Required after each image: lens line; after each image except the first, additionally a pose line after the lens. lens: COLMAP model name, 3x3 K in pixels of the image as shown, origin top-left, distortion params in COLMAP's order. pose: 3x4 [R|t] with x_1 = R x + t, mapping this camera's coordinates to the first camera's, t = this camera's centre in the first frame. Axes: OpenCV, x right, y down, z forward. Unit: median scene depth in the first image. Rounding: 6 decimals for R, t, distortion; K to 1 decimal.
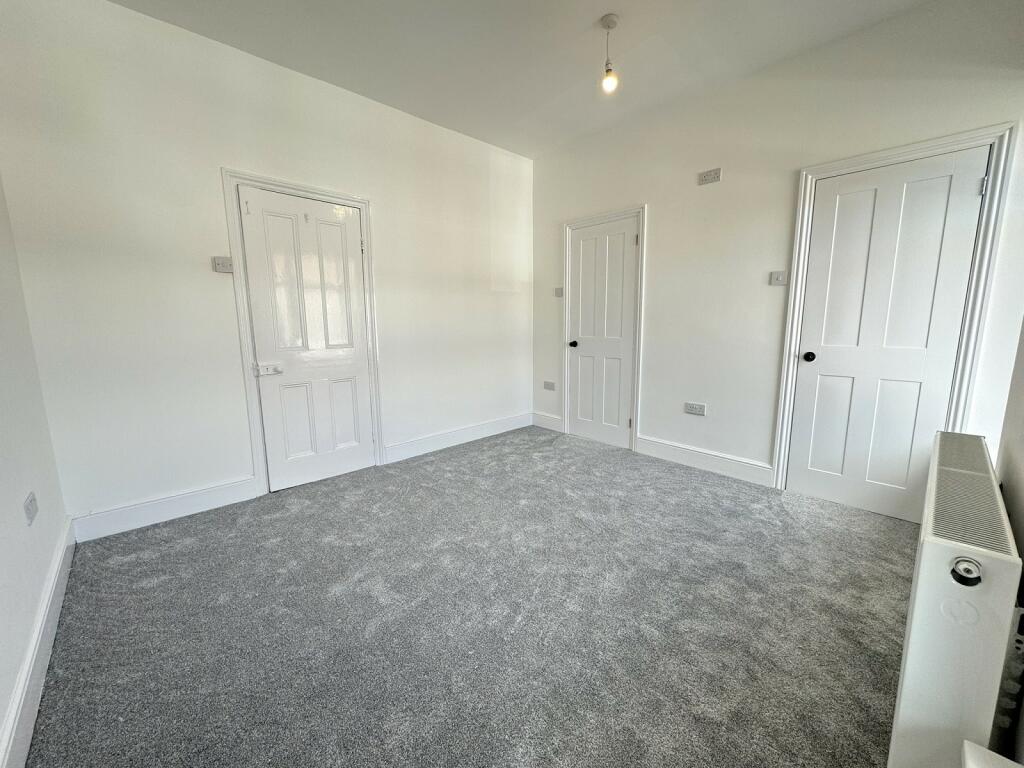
lens RADIAL K [[415.4, 0, 512.0], [0, 415.4, 384.0], [0, 0, 1]] dist [-0.000258, 0.000229]
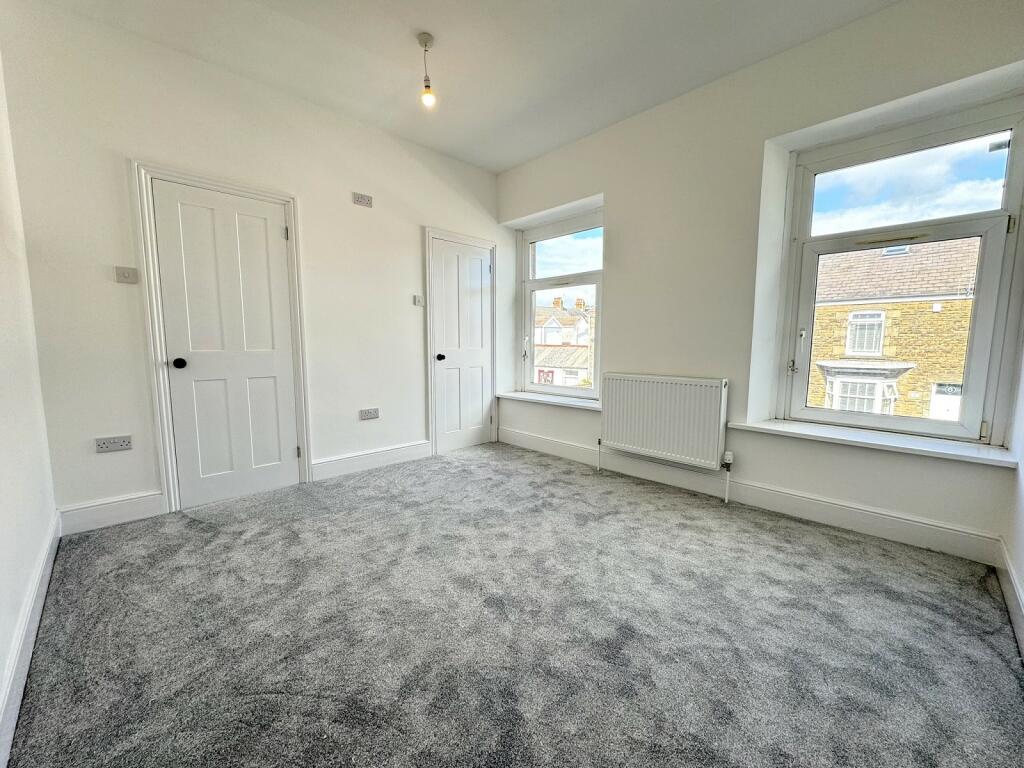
lens RADIAL K [[424.2, 0, 512.0], [0, 424.2, 384.0], [0, 0, 1]] dist [-0.038939, -0.000026]
pose [[-0.092781, -0.116765, 0.988816, -0.604078], [0.119873, 0.984567, 0.127511, -0.100926], [-0.988444, 0.130363, -0.077352, 0.662377]]
